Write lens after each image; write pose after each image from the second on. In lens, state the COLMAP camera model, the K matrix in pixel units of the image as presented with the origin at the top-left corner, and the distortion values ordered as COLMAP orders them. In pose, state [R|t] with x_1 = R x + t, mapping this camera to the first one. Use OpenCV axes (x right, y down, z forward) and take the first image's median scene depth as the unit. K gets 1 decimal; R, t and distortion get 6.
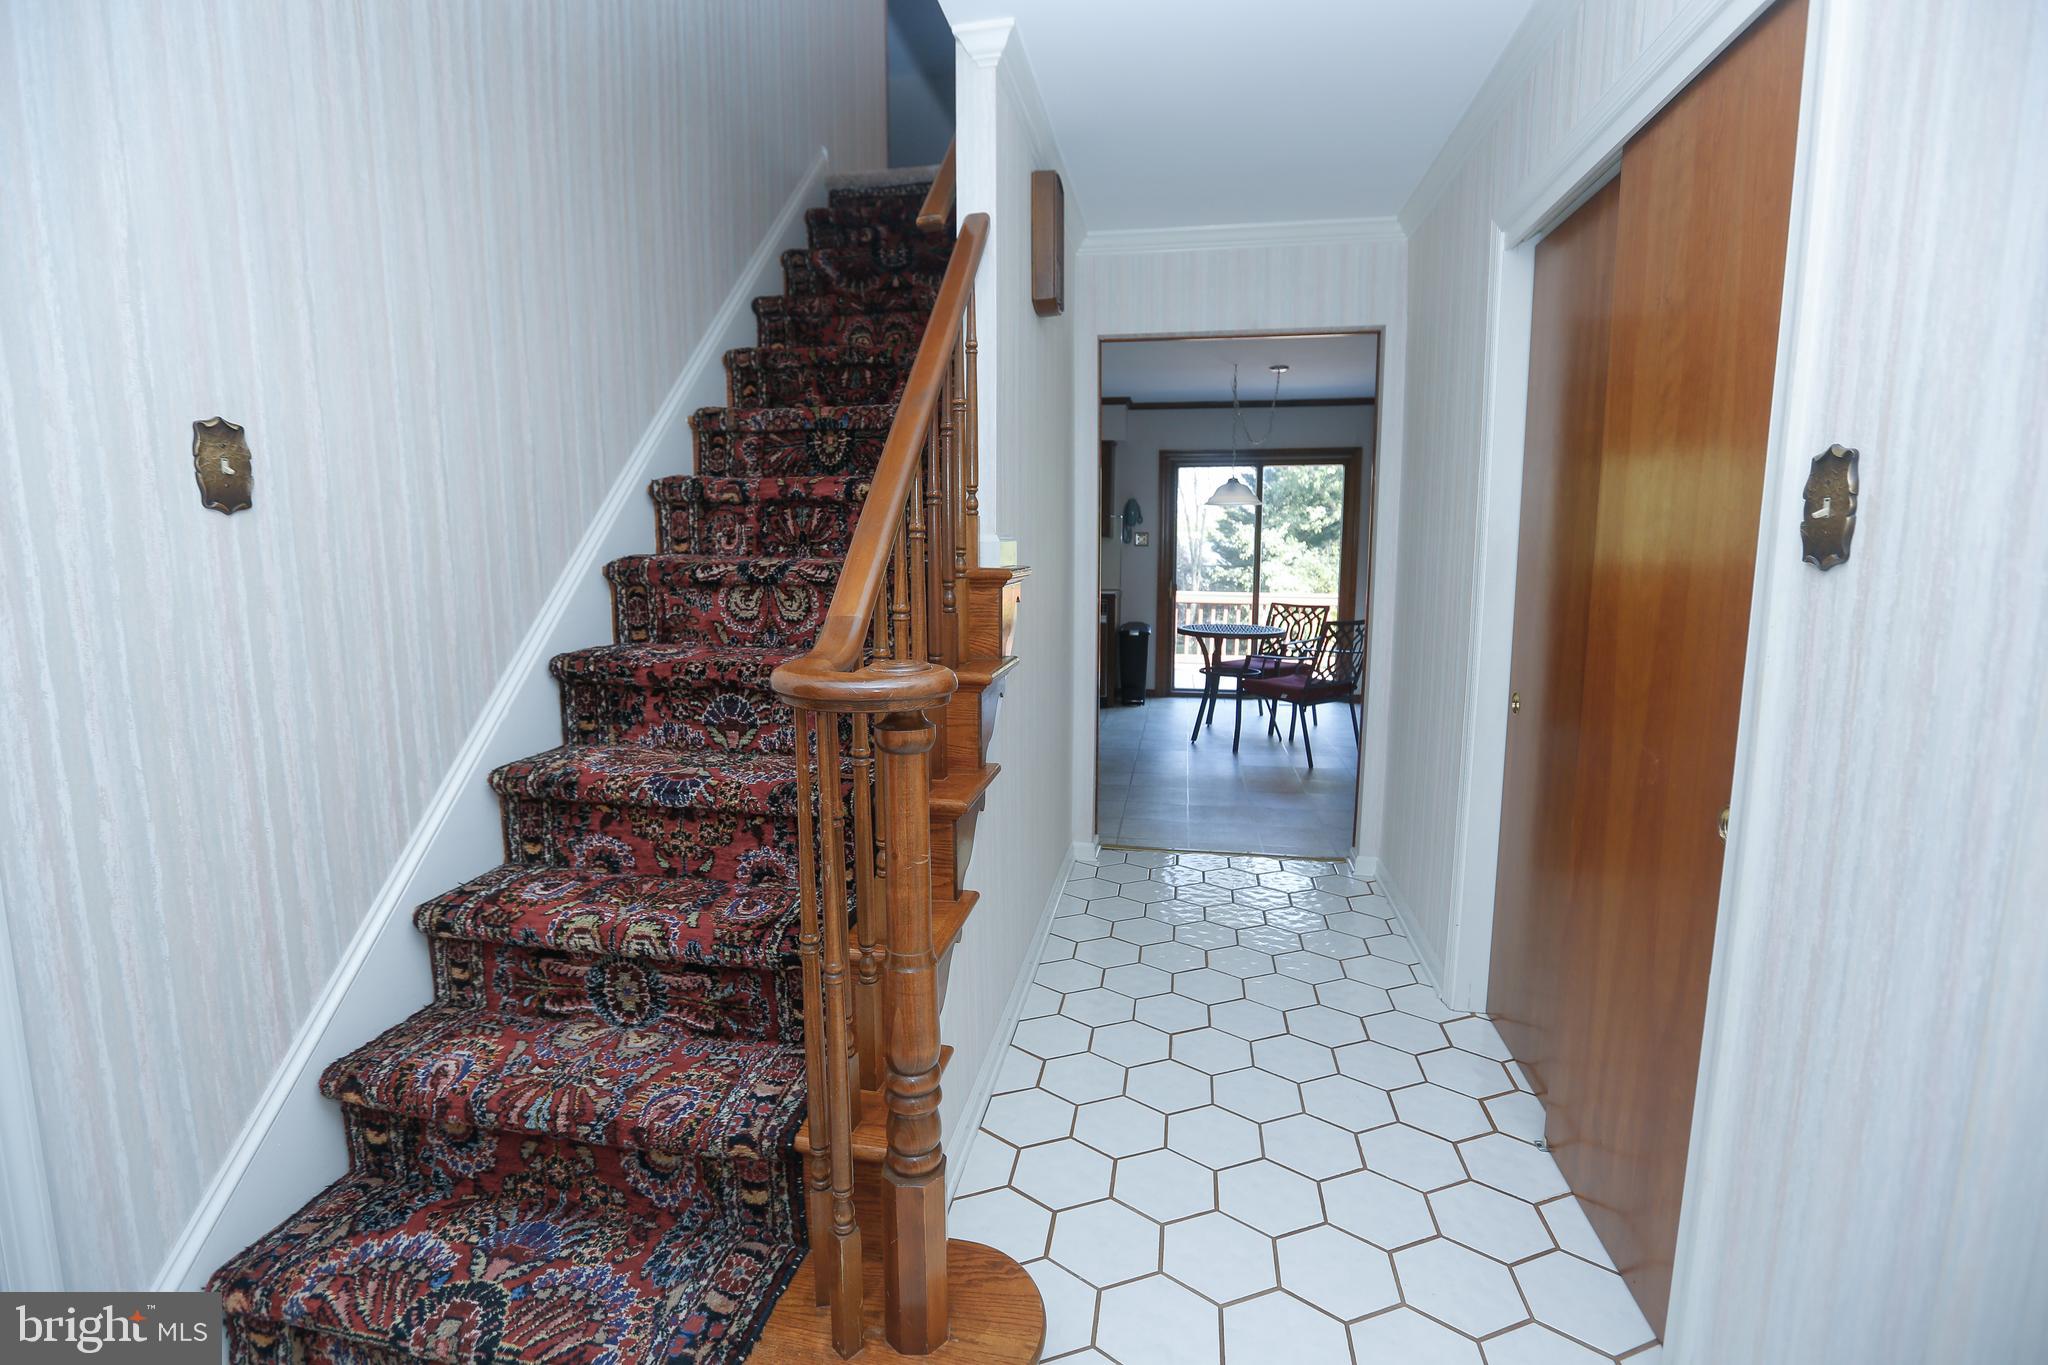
lens RADIAL K [[942.5, 0, 1024.0], [0, 942.5, 682.5], [0, 0, 1]] dist [-0.063333, 0.026034]
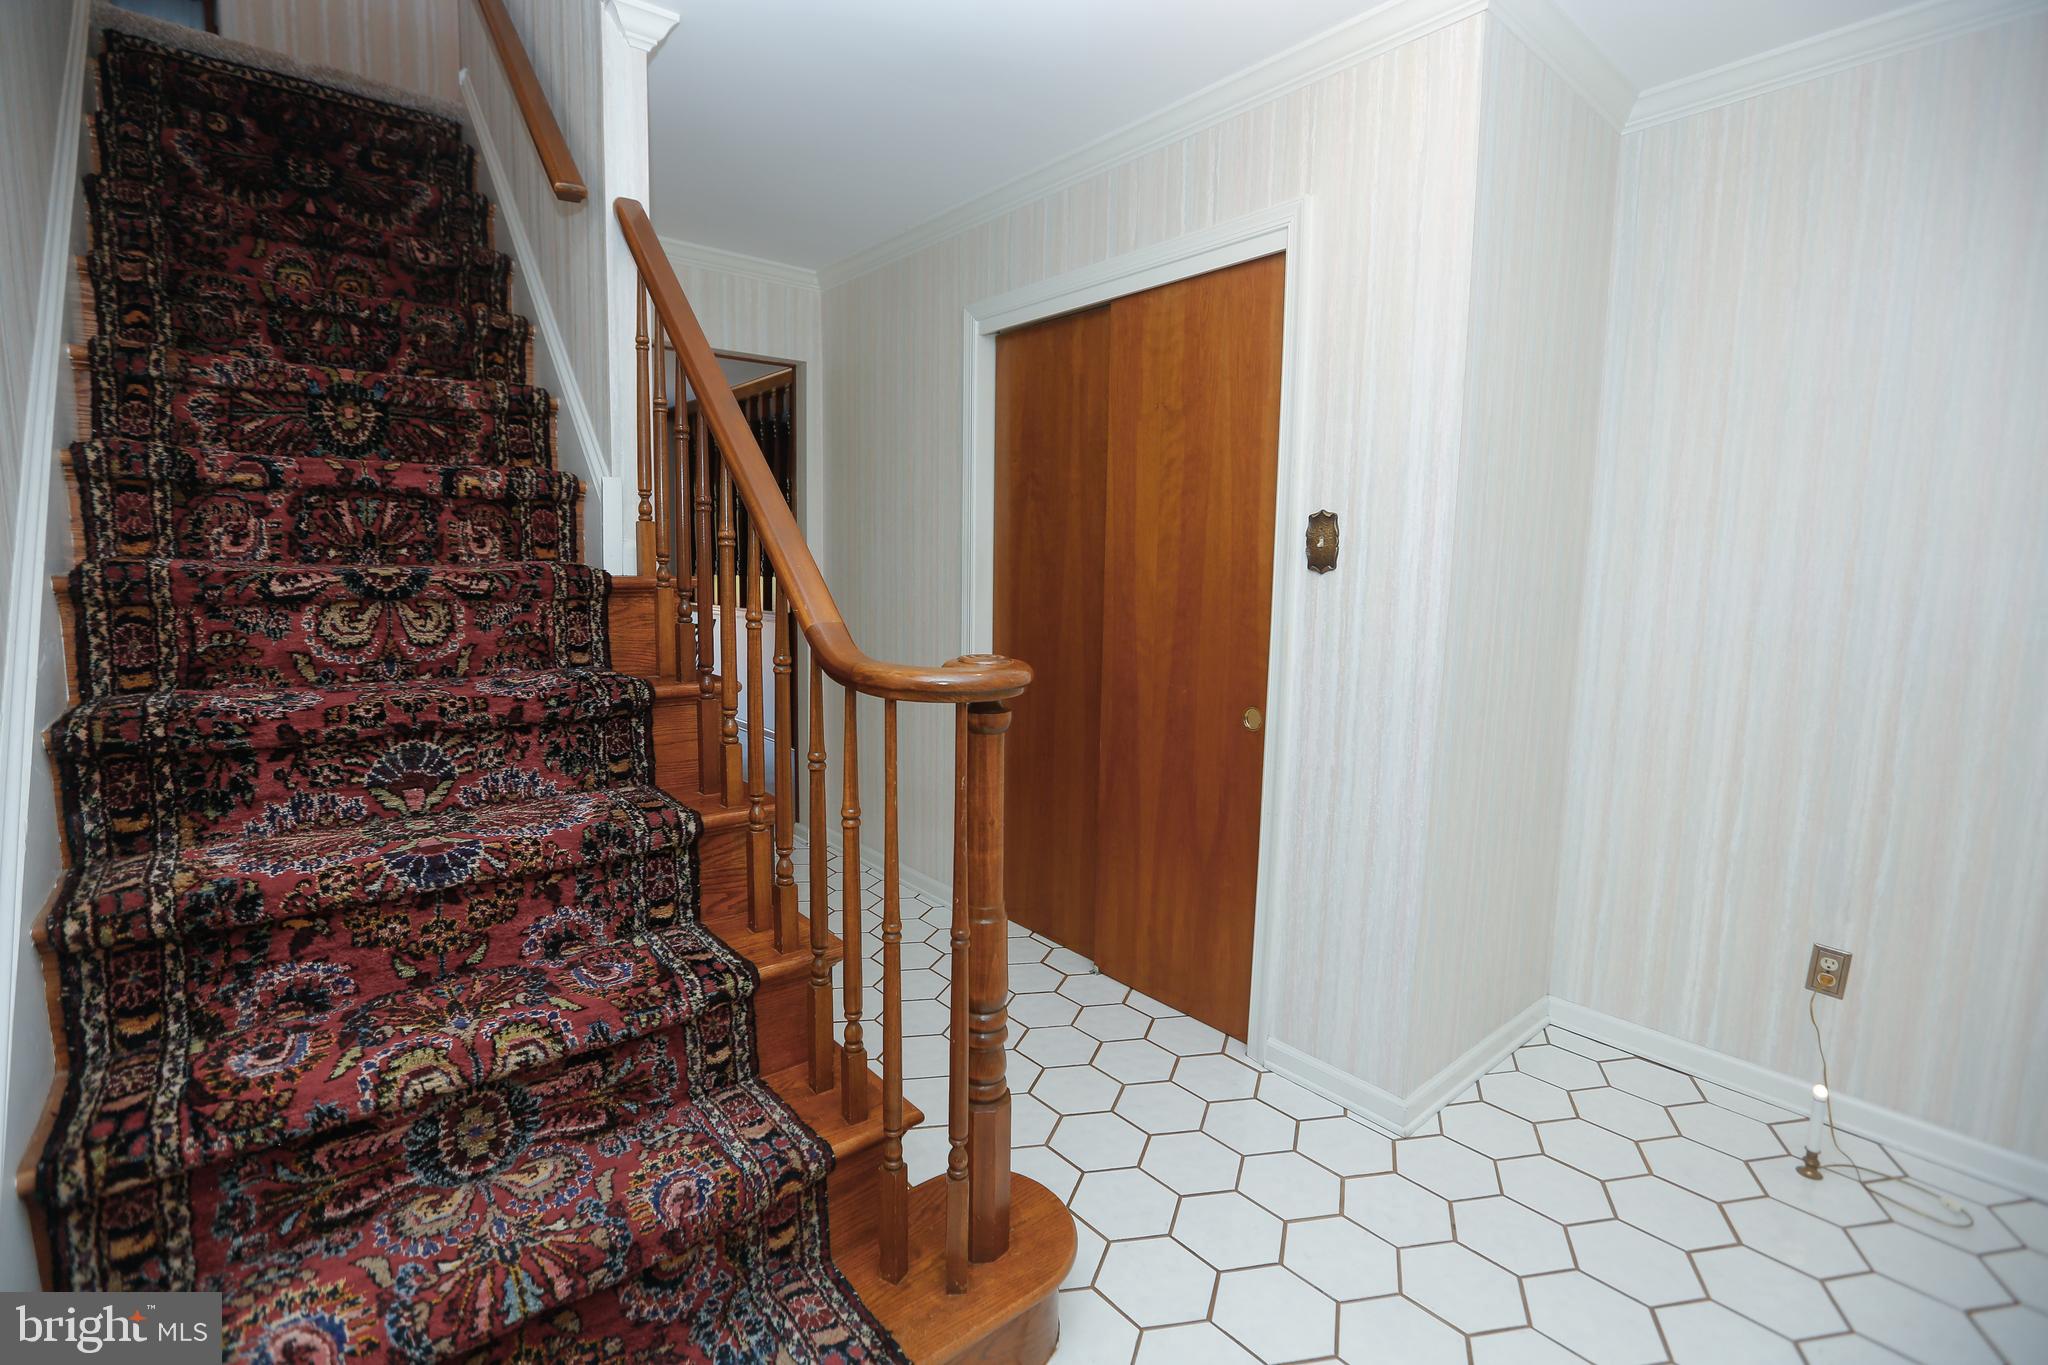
lens RADIAL K [[942.5, 0, 1024.0], [0, 942.5, 682.5], [0, 0, 1]] dist [-0.063333, 0.026034]
pose [[0.623954, -0.091150, 0.776127, -0.592271], [0.096162, 0.994582, 0.039499, -0.017404], [-0.775522, 0.049988, 0.629339, 0.133096]]
